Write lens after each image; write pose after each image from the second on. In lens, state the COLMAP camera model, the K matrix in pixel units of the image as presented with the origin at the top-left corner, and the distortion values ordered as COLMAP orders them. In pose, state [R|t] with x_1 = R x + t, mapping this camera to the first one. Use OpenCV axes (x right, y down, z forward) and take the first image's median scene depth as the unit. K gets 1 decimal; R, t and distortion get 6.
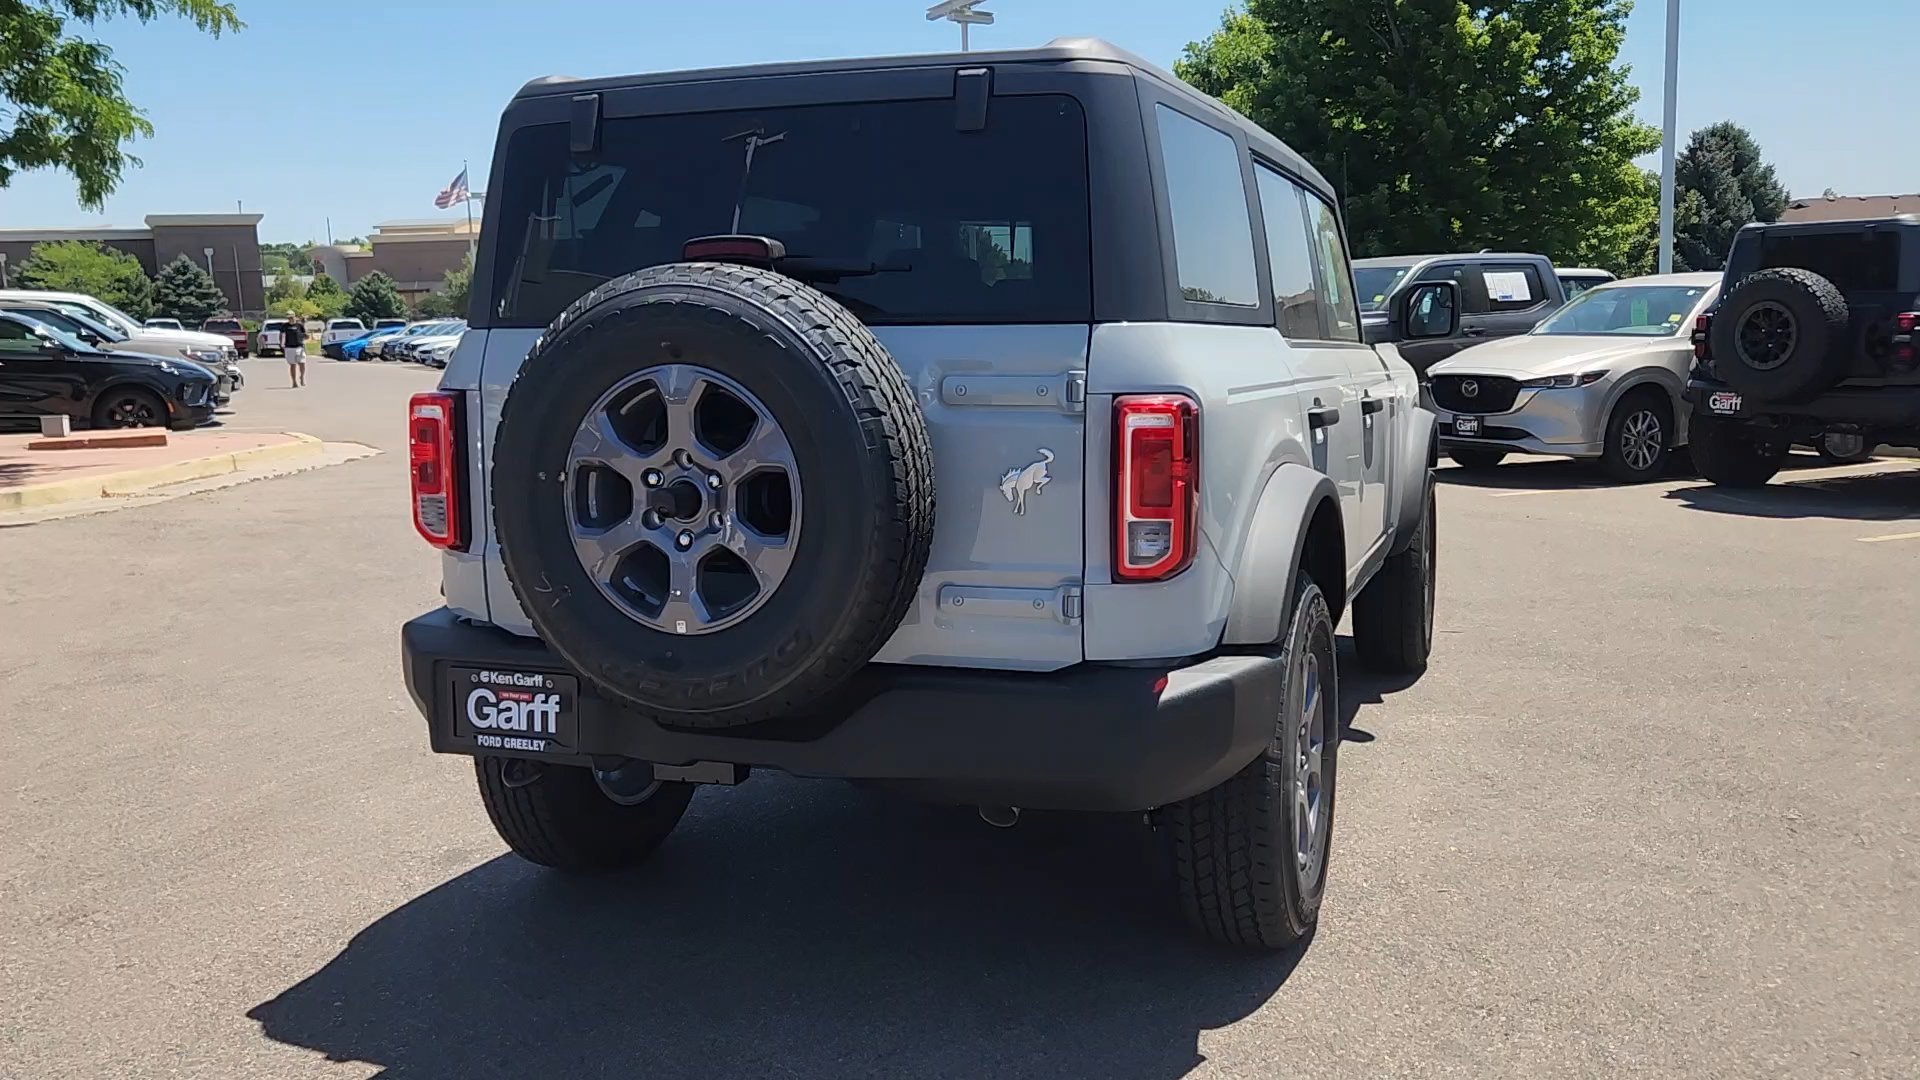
lens RADIAL K [[1639.3, 0, 957.1], [0, 1639.3, 531.1], [0, 0, 1]] dist [0.025847, -0.000727]
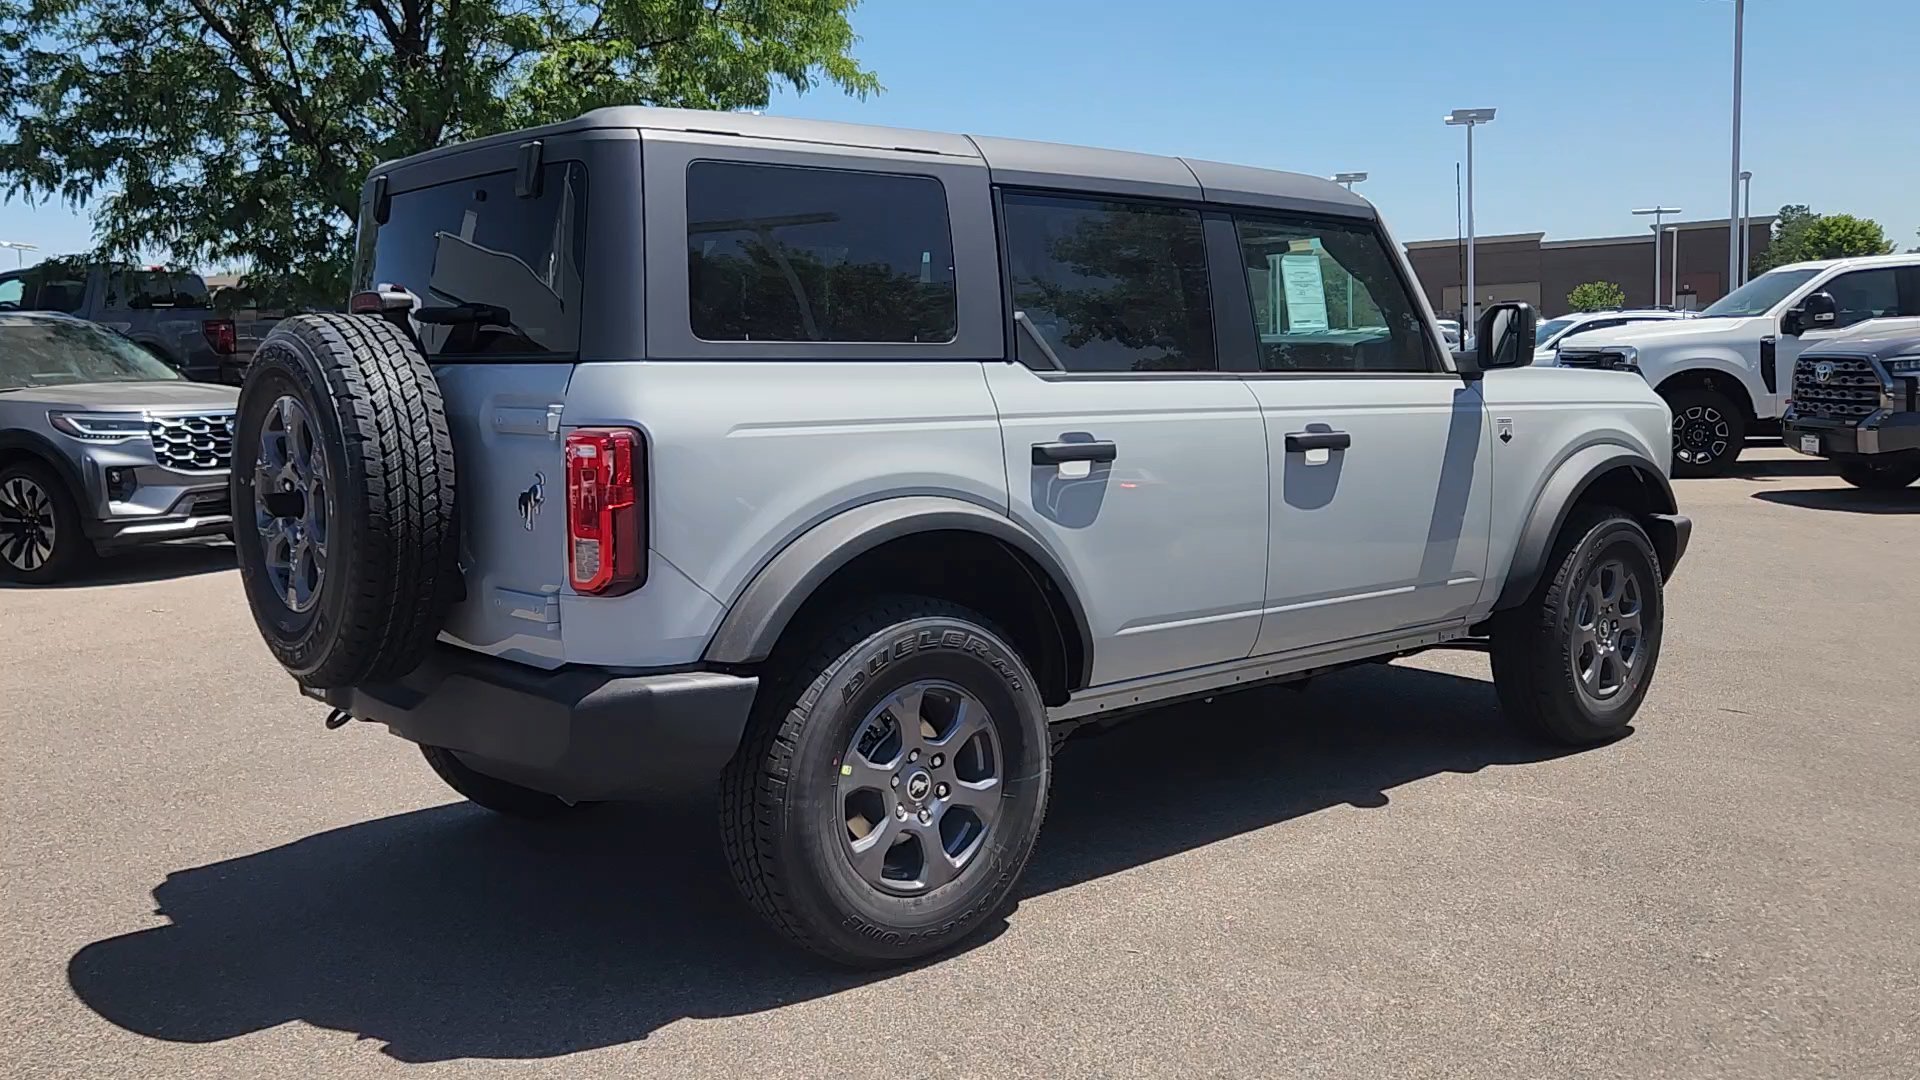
lens RADIAL K [[1639.3, 0, 927.1], [0, 1639.3, 514.2], [0, 0, 1]] dist [0.025847, -0.000727]
pose [[0.869756, 0.044769, -0.491447, 0.751198], [-0.054187, 0.998519, -0.004938, -0.026707], [0.490498, 0.030925, 0.870894, 0.122981]]
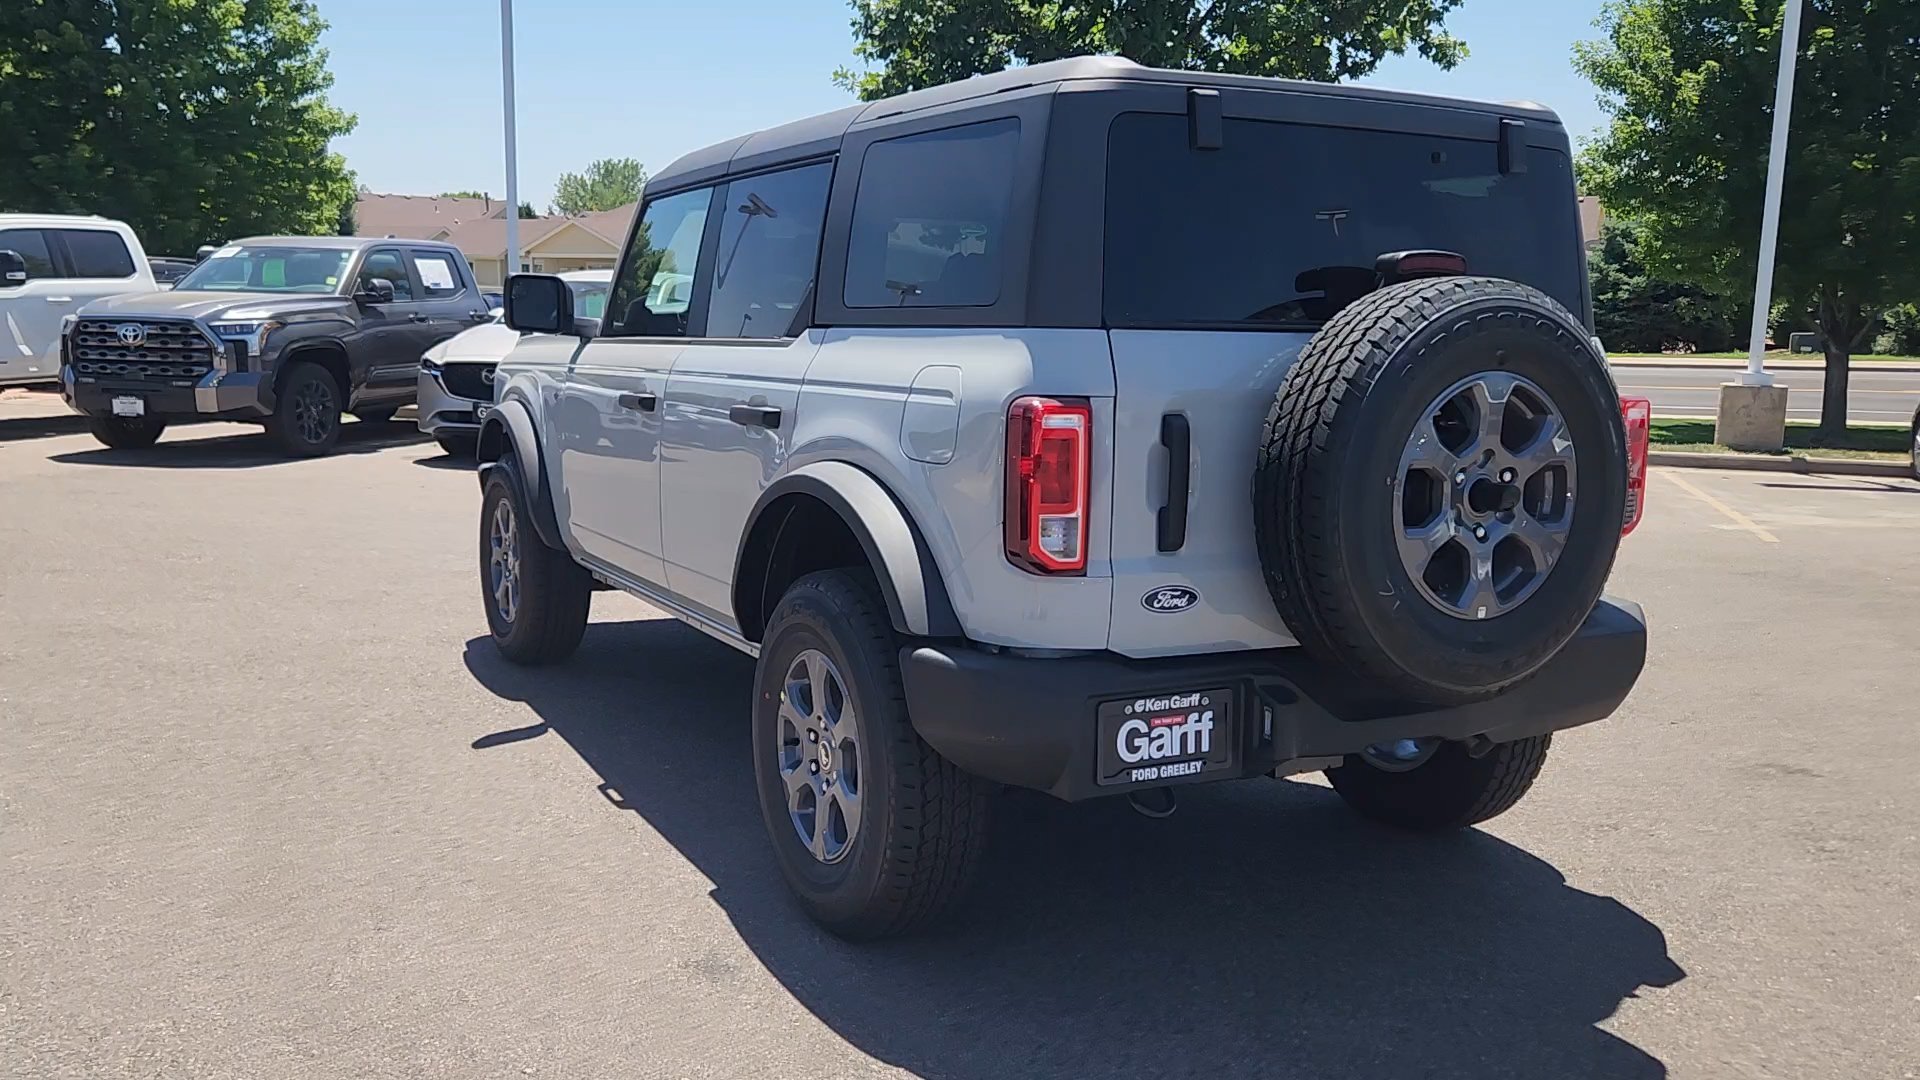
lens RADIAL K [[1639.3, 0, 955.2], [0, 1639.3, 544.4], [0, 0, 1]] dist [0.025847, -0.000727]
pose [[0.655215, -0.080782, 0.751111, -1.052872], [0.066809, 0.996567, 0.048901, -0.054893], [-0.752482, 0.018140, 0.658363, 0.472655]]
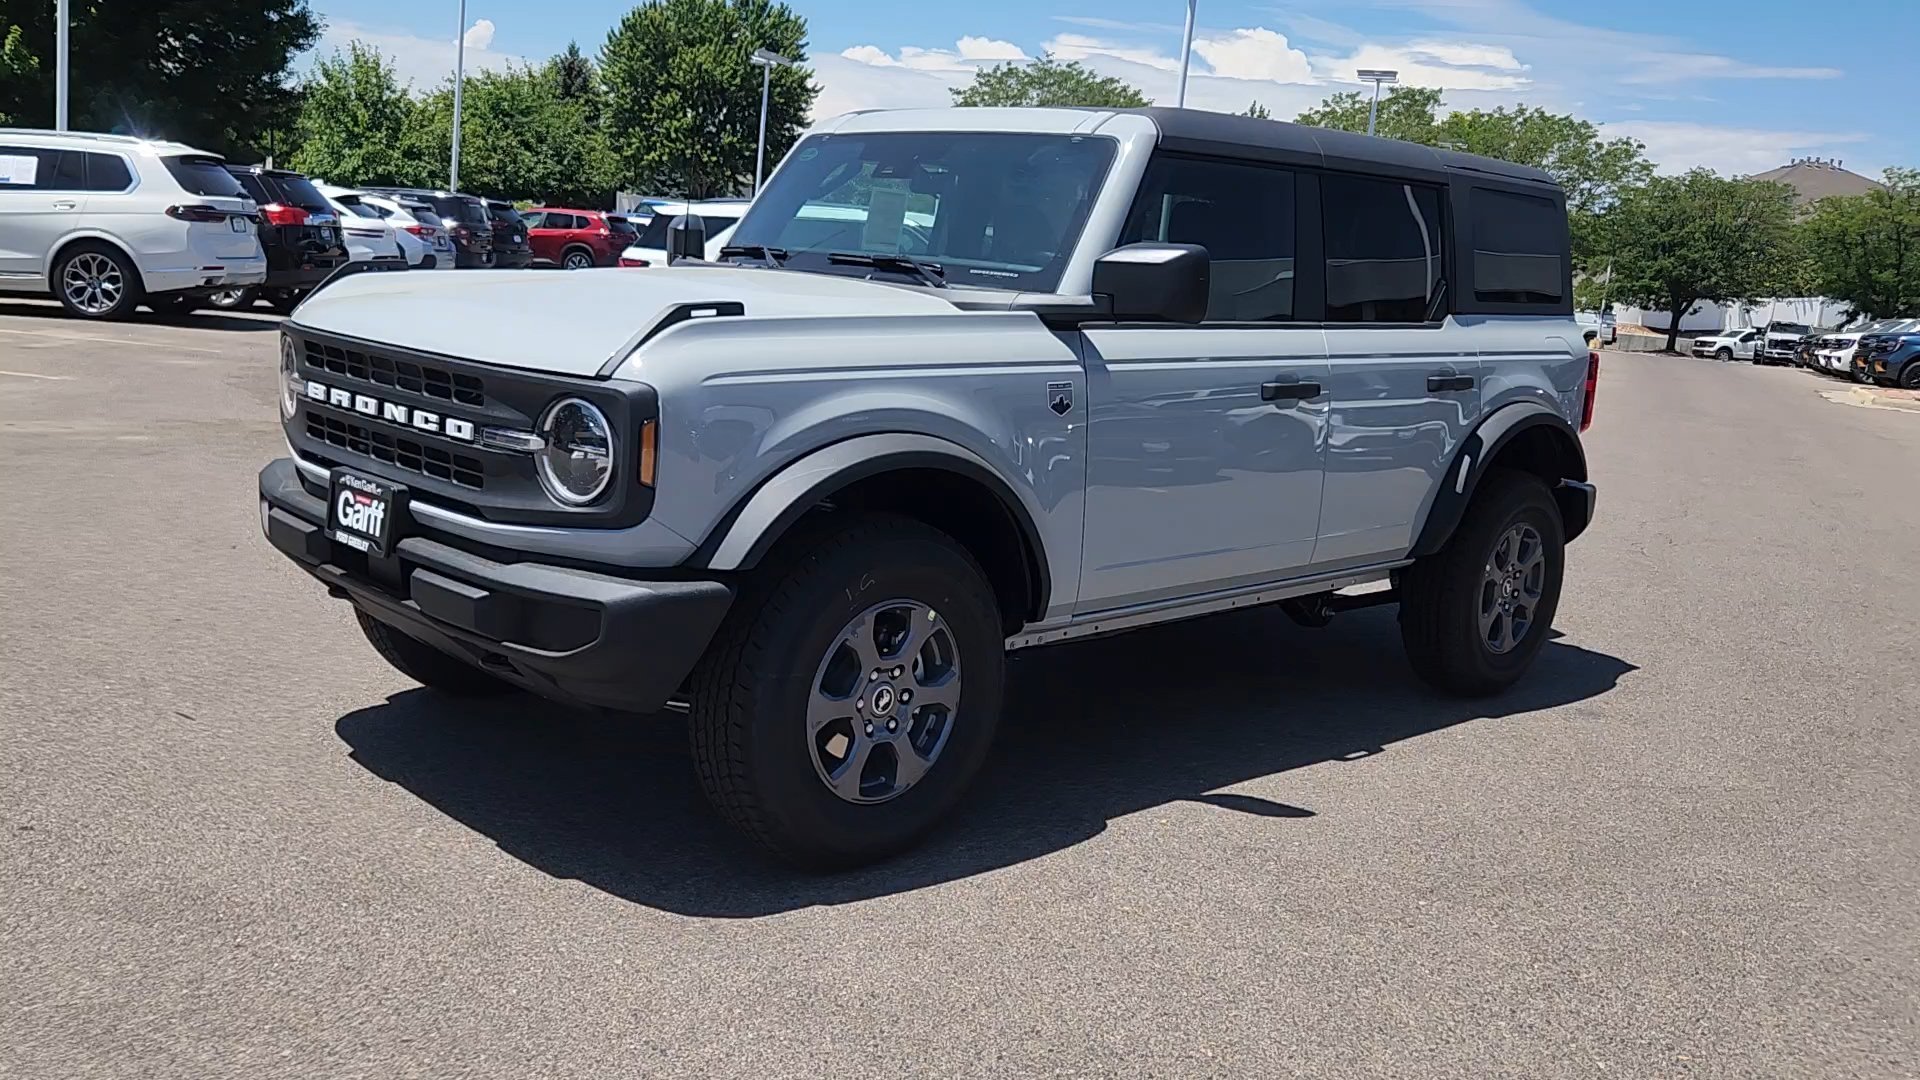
lens RADIAL K [[1639.3, 0, 956.2], [0, 1639.3, 538.7], [0, 0, 1]] dist [0.025847, -0.000727]
pose [[-0.908948, -0.128604, 0.396578, -0.453013], [-0.013117, 0.959584, 0.281116, -0.398582], [-0.416702, 0.250318, -0.873899, 3.014325]]
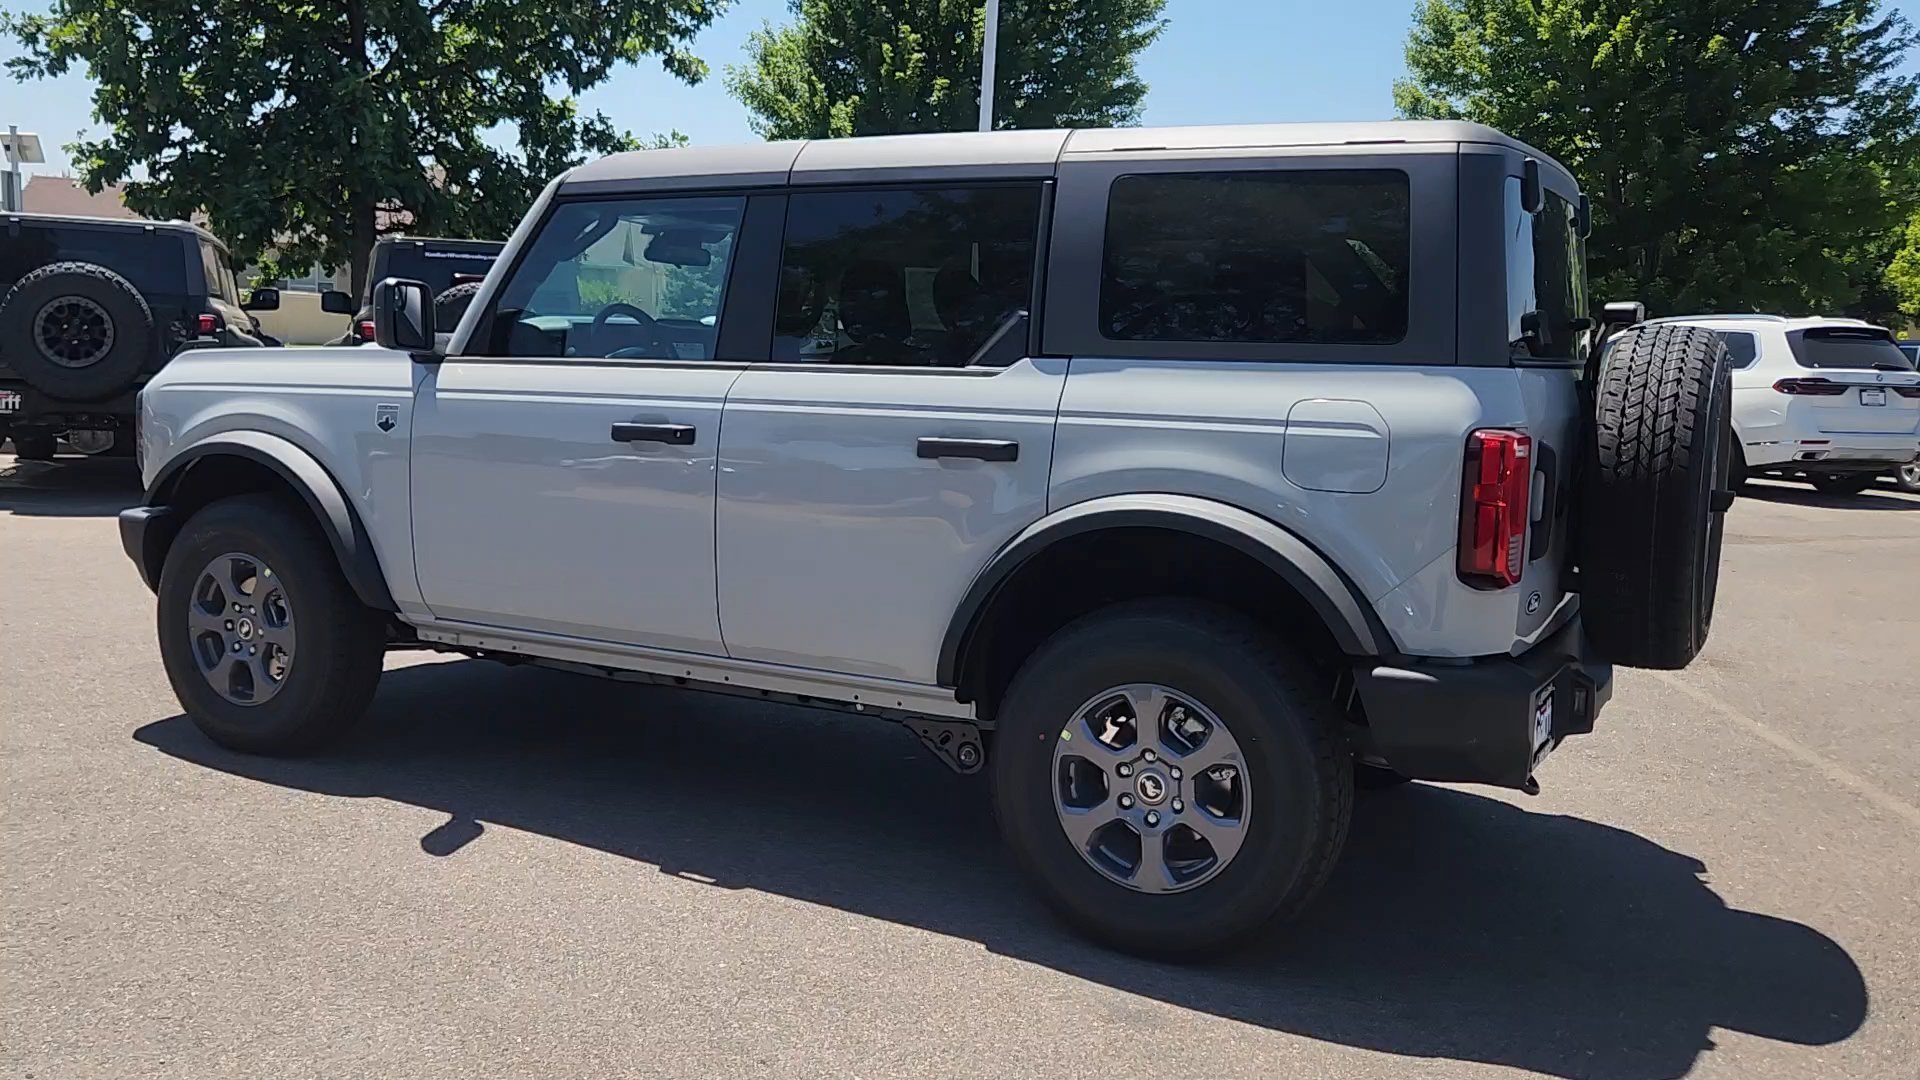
lens RADIAL K [[1639.3, 0, 955.2], [0, 1639.3, 541.8], [0, 0, 1]] dist [0.025847, -0.000727]
pose [[0.131378, -0.106858, 0.985556, -1.379754], [0.088342, 0.991480, 0.095724, -0.146179], [-0.987388, 0.074490, 0.139698, 1.225451]]
